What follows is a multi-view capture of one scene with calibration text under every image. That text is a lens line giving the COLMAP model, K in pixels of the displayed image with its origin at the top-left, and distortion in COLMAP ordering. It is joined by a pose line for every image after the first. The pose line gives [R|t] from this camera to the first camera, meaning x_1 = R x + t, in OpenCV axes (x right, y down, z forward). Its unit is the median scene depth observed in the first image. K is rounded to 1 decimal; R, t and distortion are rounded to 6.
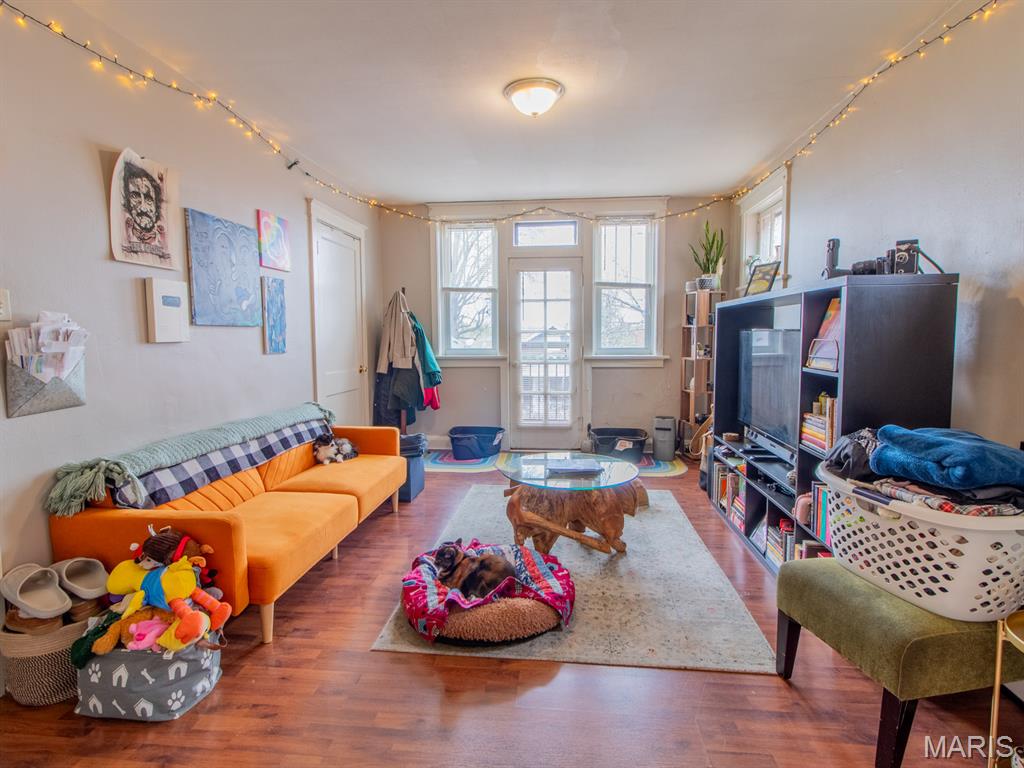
lens RADIAL K [[542.1, 0, 511.1], [0, 542.1, 379.4], [0, 0, 1]] dist [-0.002664, -0.000574]
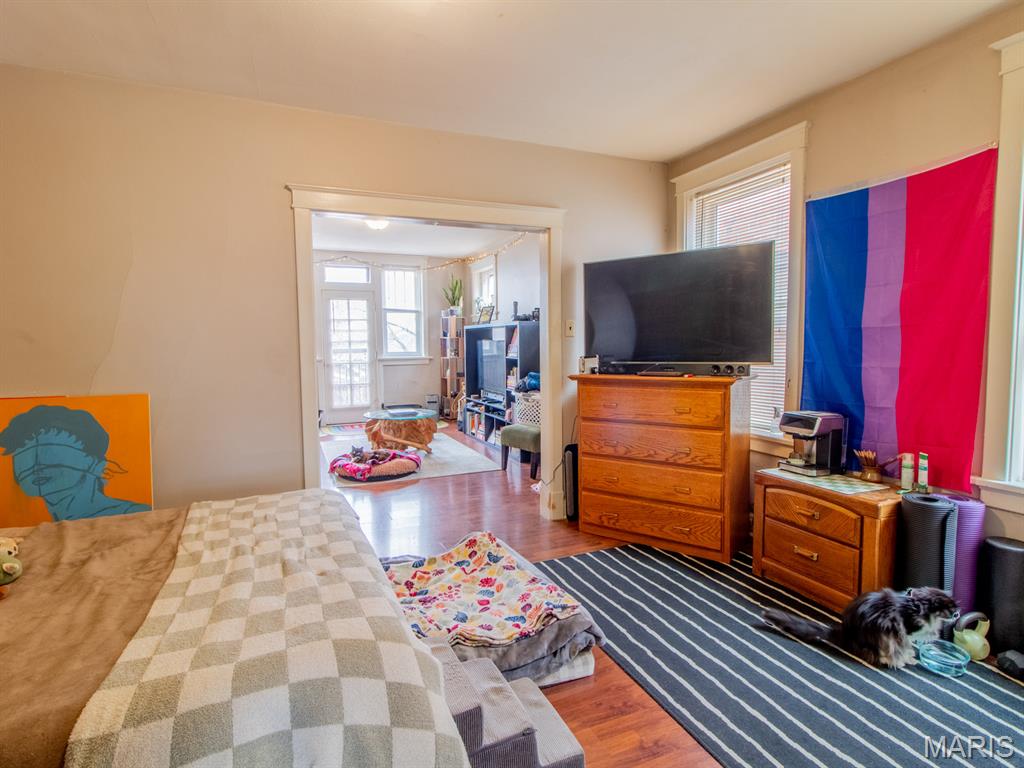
lens RADIAL K [[542.1, 0, 513.1], [0, 542.1, 381.3], [0, 0, 1]] dist [-0.002664, -0.000574]
pose [[0.878039, -0.038803, 0.477014, -0.279782], [0.044203, 0.999023, -0.000098, 0.042408], [-0.476544, 0.021172, 0.878896, -0.539057]]
